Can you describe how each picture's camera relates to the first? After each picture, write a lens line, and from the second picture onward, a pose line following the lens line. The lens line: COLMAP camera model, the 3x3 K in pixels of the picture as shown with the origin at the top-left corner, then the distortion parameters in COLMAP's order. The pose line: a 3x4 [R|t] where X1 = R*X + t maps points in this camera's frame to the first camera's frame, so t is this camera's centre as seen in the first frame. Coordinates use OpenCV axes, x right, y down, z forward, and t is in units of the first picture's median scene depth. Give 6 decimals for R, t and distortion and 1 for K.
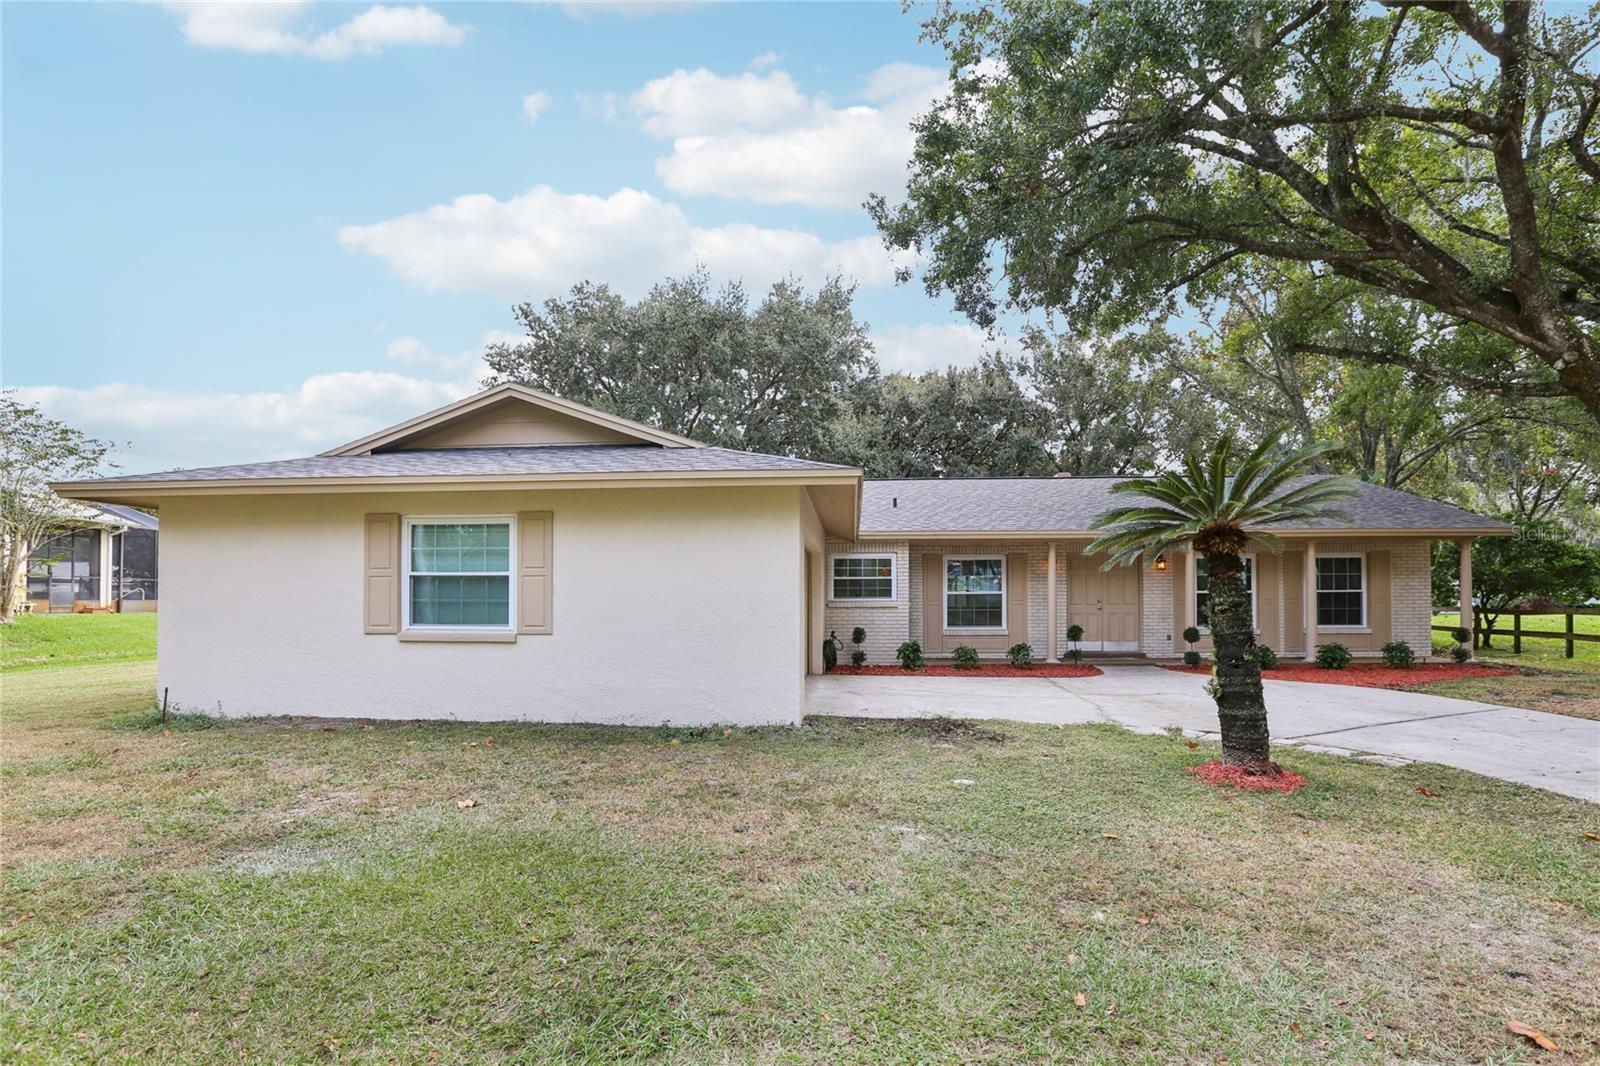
lens RADIAL K [[789.6, 0, 842.0], [0, 789.6, 586.8], [0, 0, 1]] dist [-0.003482, 0.000034]
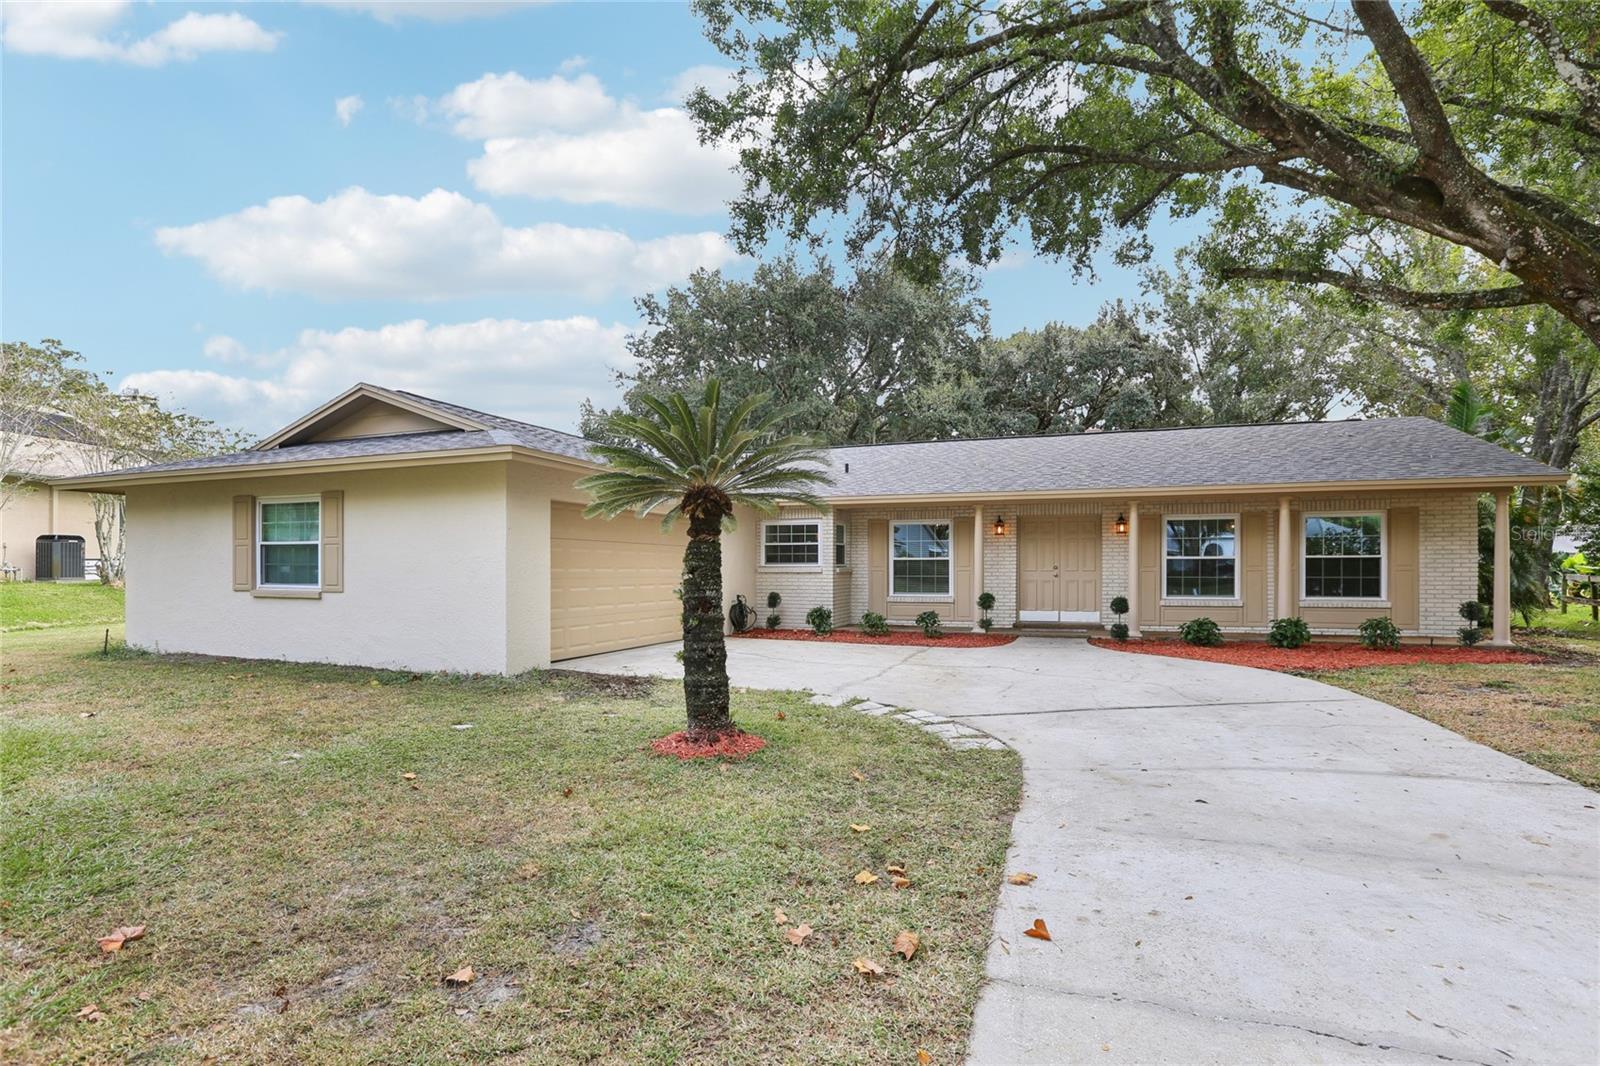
lens RADIAL K [[789.6, 0, 831.3], [0, 789.6, 573.3], [0, 0, 1]] dist [-0.003482, 0.000034]
pose [[0.955022, 0.005099, -0.296490, 0.378676], [0.002507, 0.999678, 0.025270, 0.000929], [0.296523, -0.024877, 0.954702, 0.037554]]
